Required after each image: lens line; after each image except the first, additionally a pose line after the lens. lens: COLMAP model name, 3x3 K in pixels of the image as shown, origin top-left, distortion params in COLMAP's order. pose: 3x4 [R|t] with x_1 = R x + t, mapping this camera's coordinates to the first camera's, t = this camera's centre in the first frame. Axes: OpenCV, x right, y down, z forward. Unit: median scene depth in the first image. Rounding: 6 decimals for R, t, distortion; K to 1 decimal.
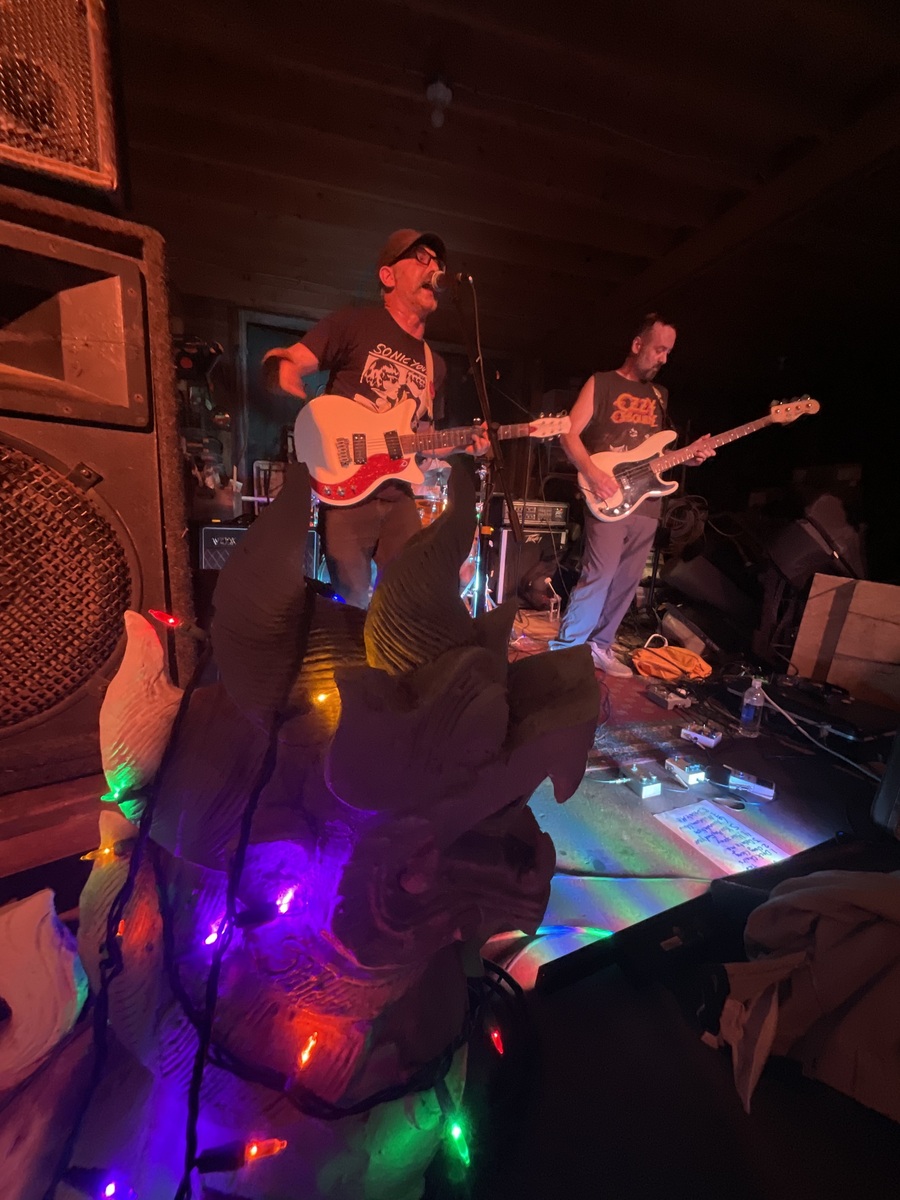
lens RADIAL K [[486.8, 0, 449.7], [0, 486.8, 602.0], [0, 0, 1]] dist [-0.000780, 0.005669]
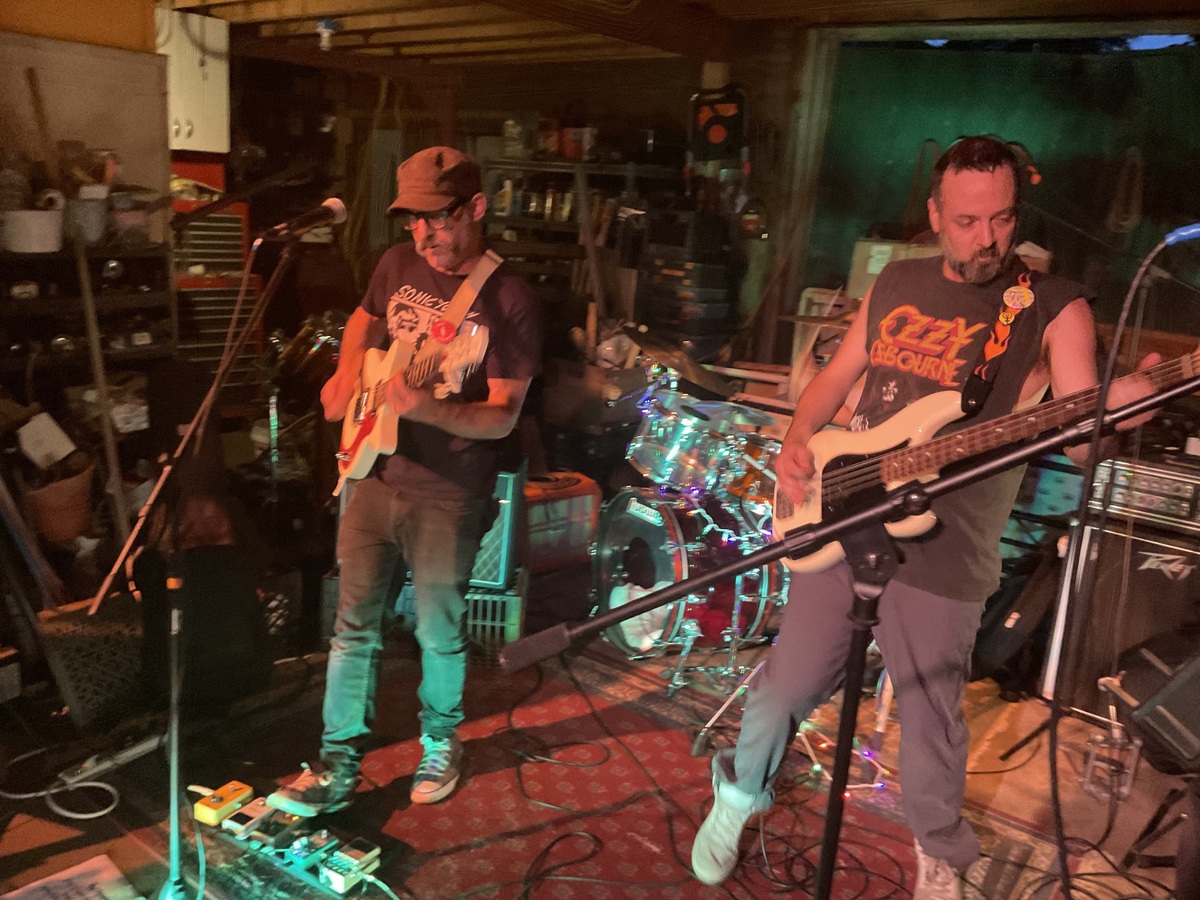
lens RADIAL K [[998.3, 0, 595.1], [0, 998.3, 454.7], [0, 0, 1]] dist [0.064626, -0.105236]
pose [[0.594958, 0.187502, -0.781580, 0.937916], [-0.206346, 0.975450, 0.076935, -0.339212], [0.776818, 0.115502, 0.619042, 0.288707]]
